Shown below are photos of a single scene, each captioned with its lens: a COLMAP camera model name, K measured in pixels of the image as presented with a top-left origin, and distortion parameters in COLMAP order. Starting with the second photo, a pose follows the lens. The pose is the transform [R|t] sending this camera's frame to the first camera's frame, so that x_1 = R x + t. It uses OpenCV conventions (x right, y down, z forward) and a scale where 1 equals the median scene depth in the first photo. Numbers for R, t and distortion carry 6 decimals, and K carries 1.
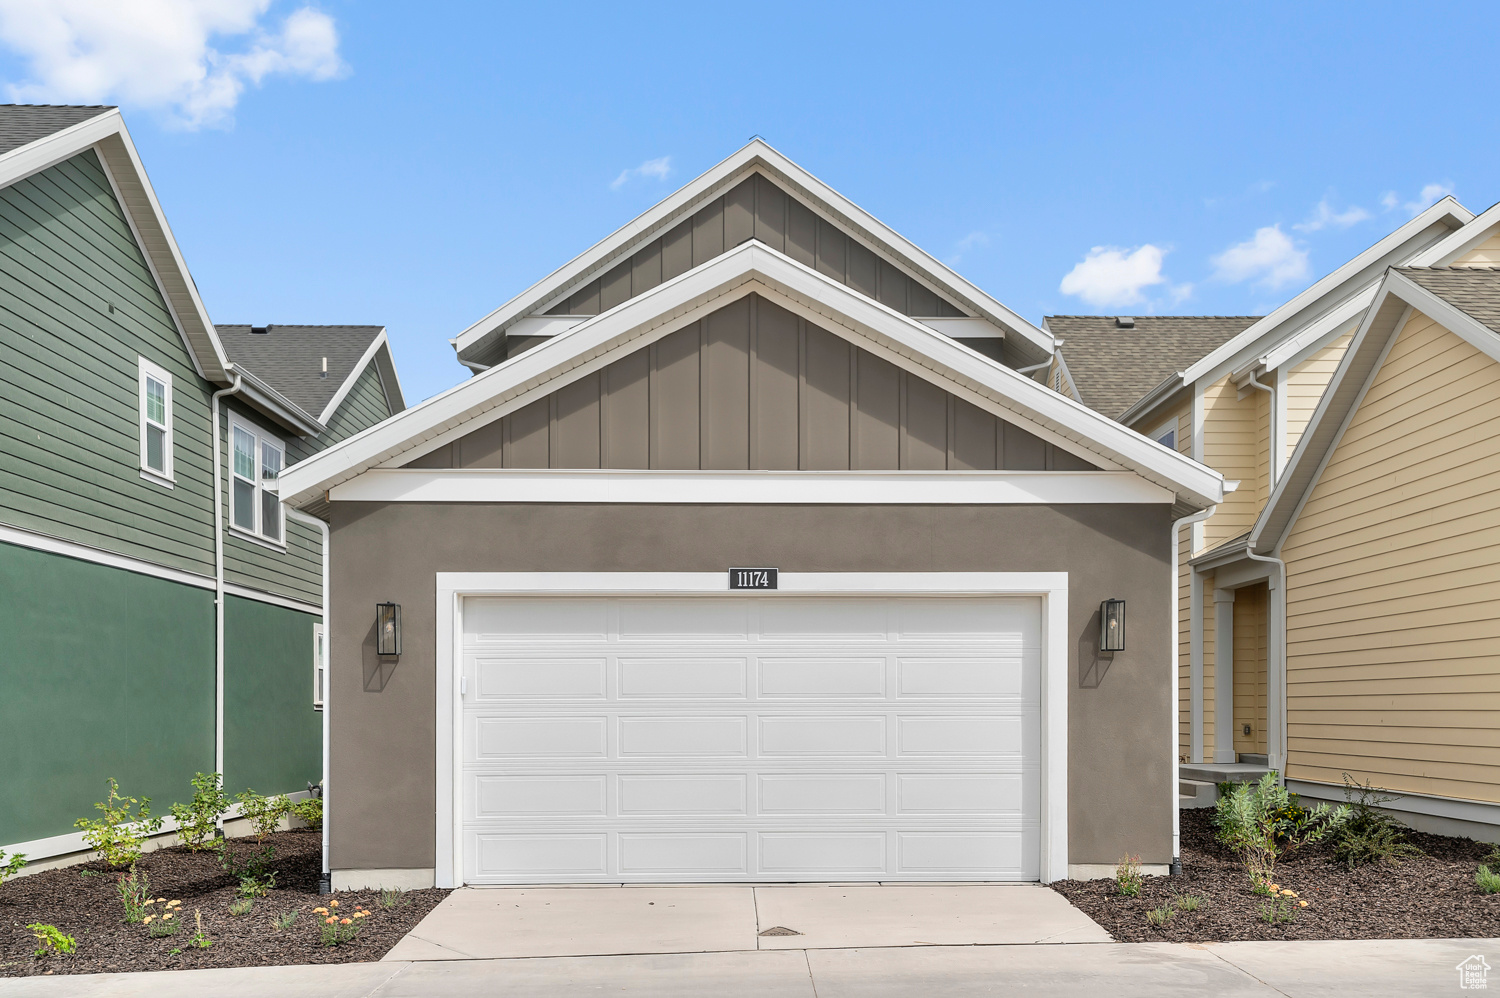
lens RADIAL K [[1283.1, 0, 751.4], [0, 1283.1, 567.6], [0, 0, 1]] dist [0.055772, -0.001199]
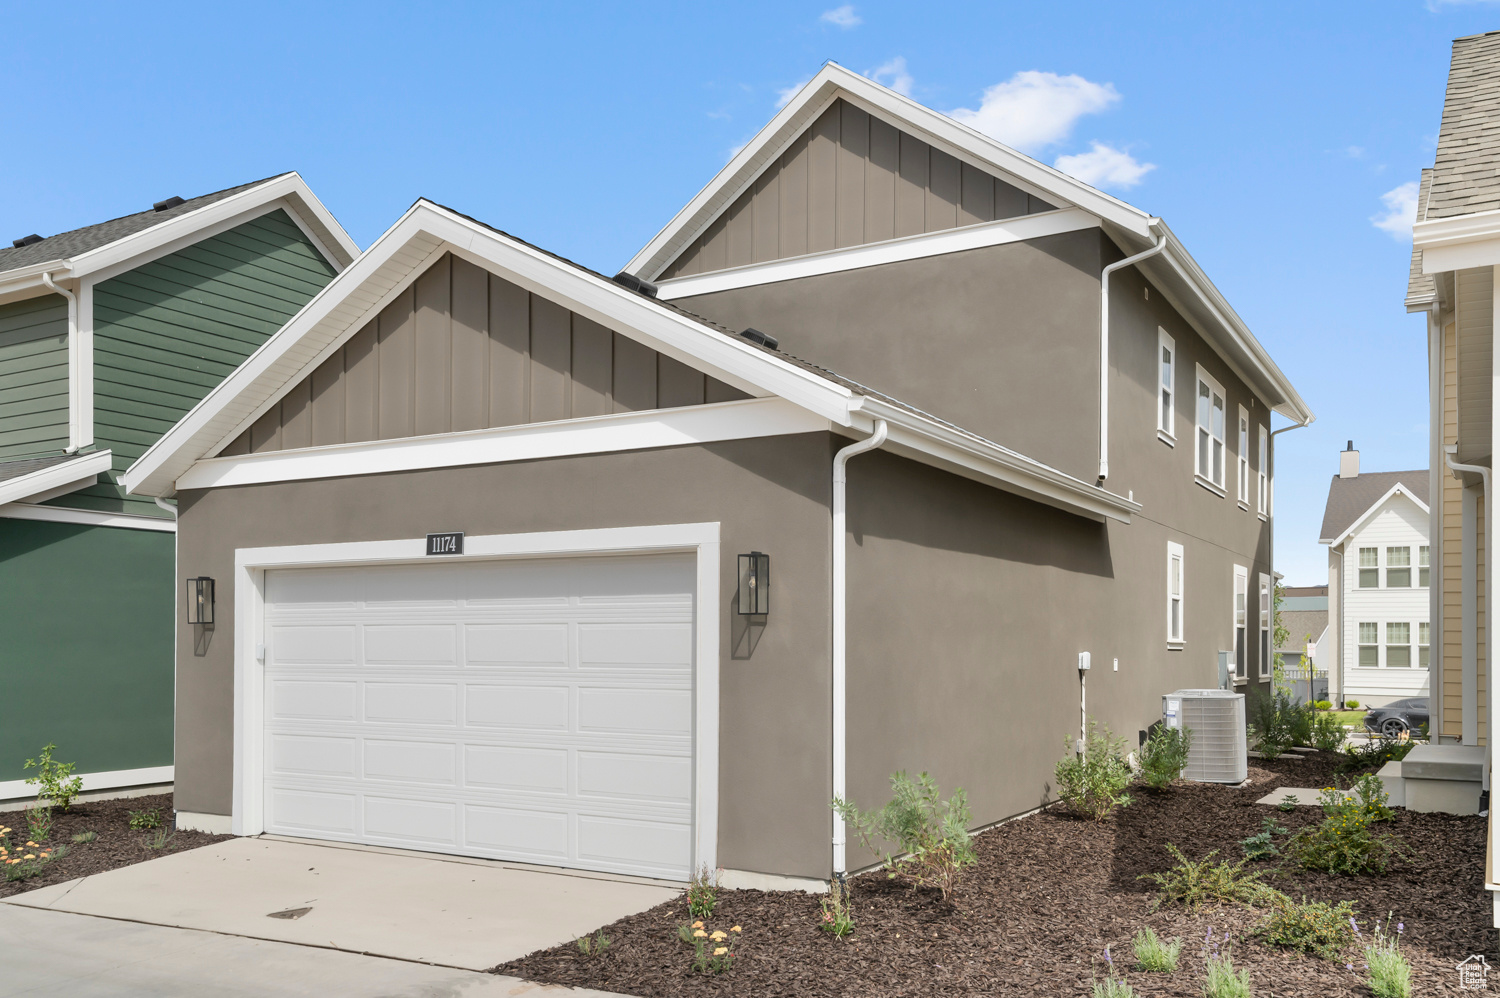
lens RADIAL K [[1228.1, 0, 750.0], [0, 1228.1, 499.0], [0, 0, 1]] dist [0.041209, 0.004303]
pose [[0.851931, -0.055499, -0.520704, 0.687512], [0.052574, 0.998409, -0.020398, 0.005877], [0.521008, -0.009998, 0.853493, 0.319669]]
